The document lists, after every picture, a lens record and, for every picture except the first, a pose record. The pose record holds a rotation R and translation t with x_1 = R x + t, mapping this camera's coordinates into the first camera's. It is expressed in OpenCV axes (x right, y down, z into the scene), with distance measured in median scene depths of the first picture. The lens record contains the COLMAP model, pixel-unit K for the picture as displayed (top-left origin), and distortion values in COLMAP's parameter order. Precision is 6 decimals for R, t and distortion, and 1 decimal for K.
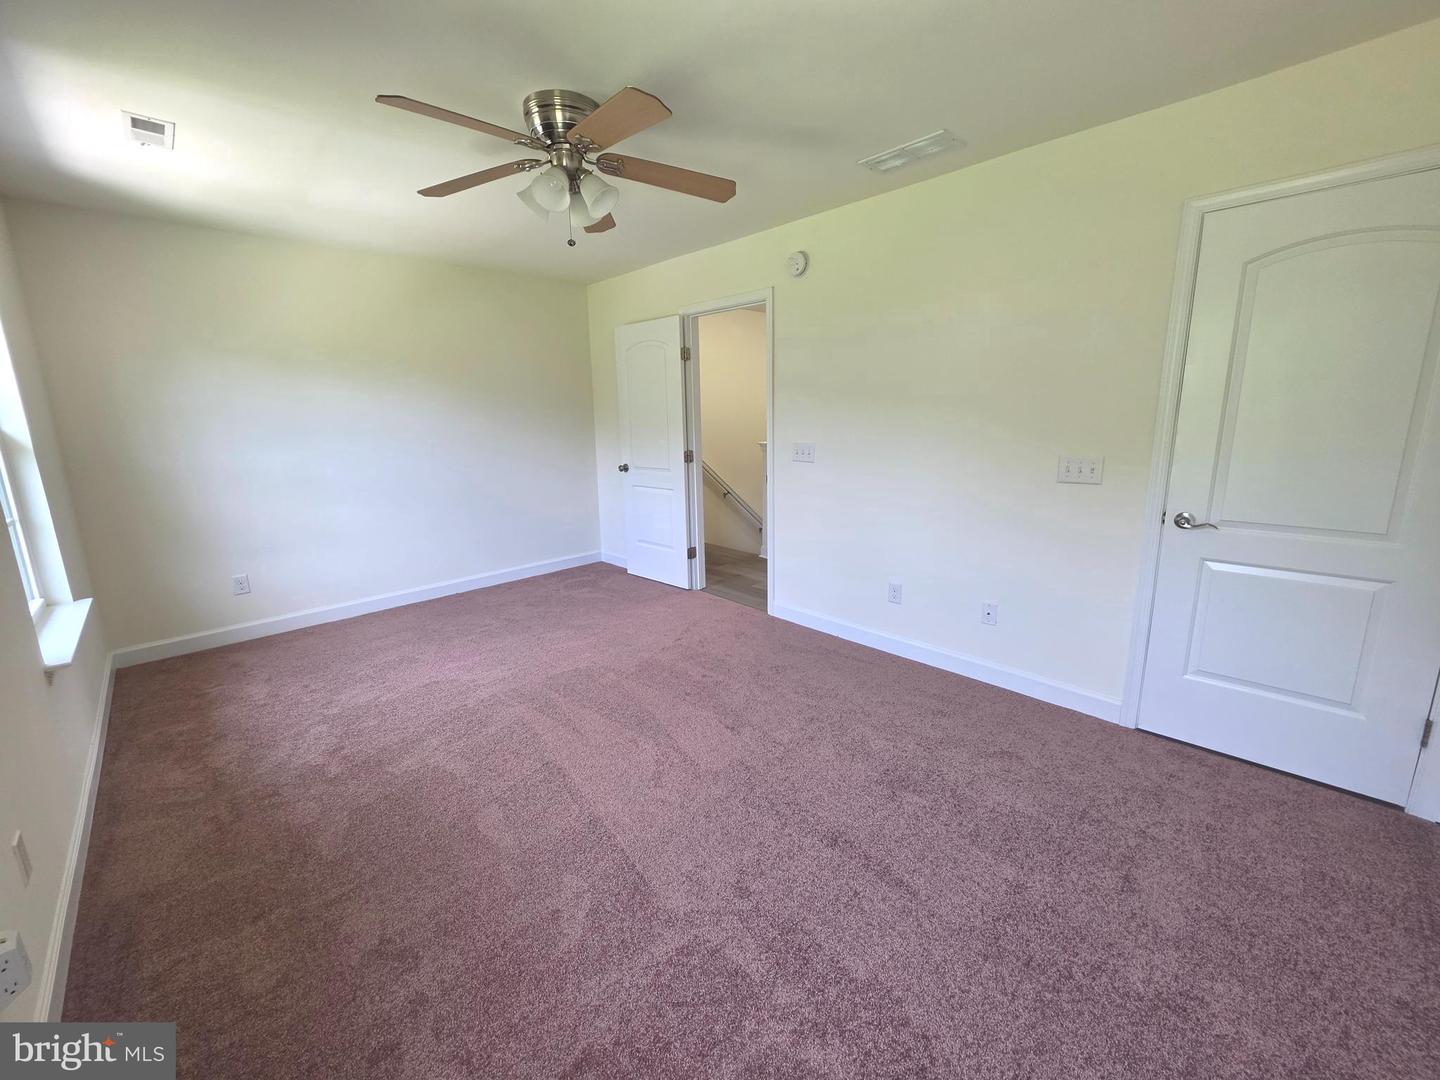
lens RADIAL K [[573.7, 0, 718.0], [0, 573.7, 525.6], [0, 0, 1]] dist [-0.000985, -0.000245]
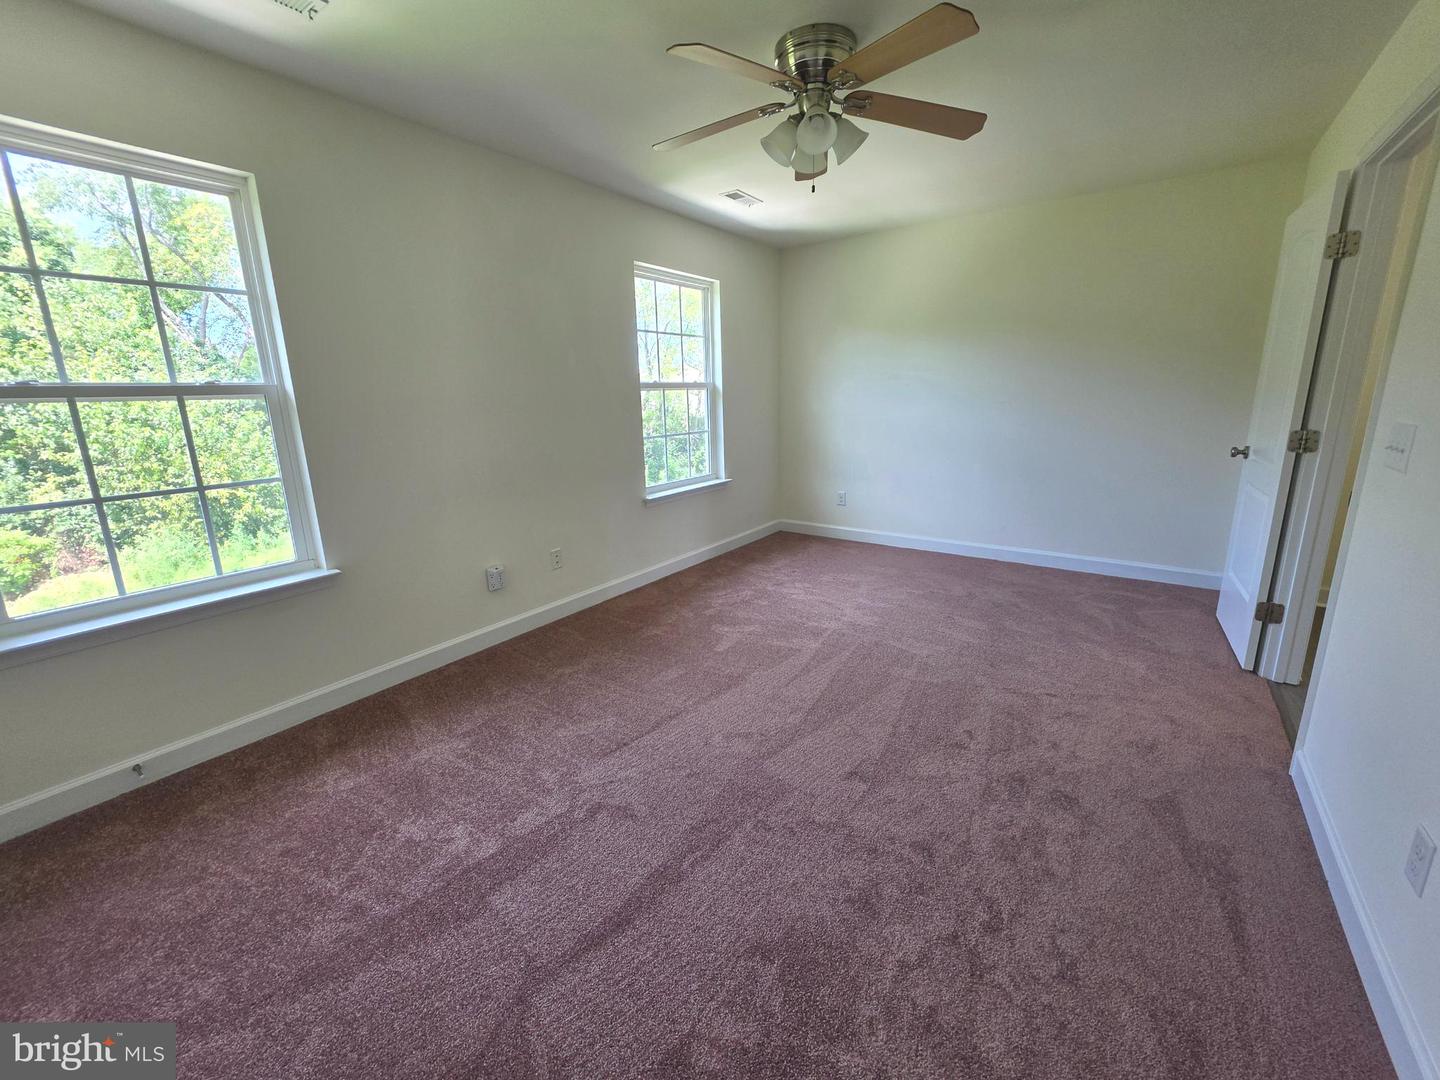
lens RADIAL K [[573.7, 0, 718.0], [0, 573.7, 525.6], [0, 0, 1]] dist [-0.000985, -0.000245]
pose [[0.174891, 0.237625, -0.955483, 0.518991], [-0.172160, 0.962869, 0.207950, -0.080435], [0.969419, 0.128127, 0.209307, 0.480157]]
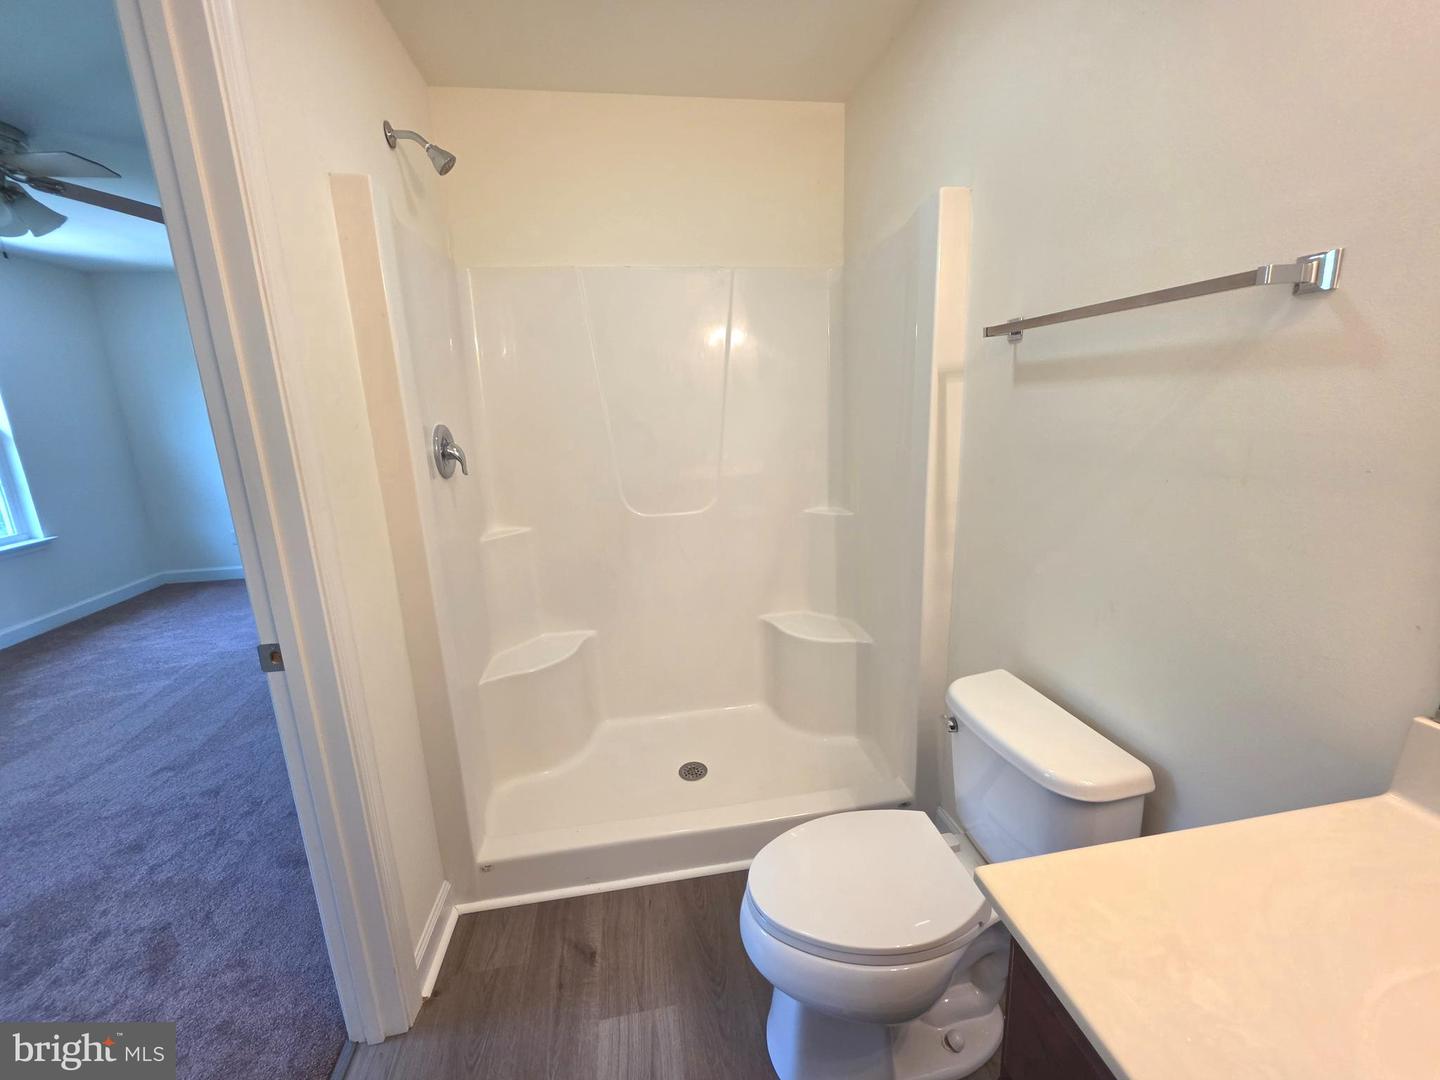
lens RADIAL K [[573.7, 0, 718.0], [0, 573.7, 525.6], [0, 0, 1]] dist [-0.000985, -0.000245]
pose [[0.820207, 0.114604, -0.560469, 0.959410], [-0.092443, 0.993404, 0.067847, -0.136690], [0.564548, -0.003837, 0.825392, 0.586301]]
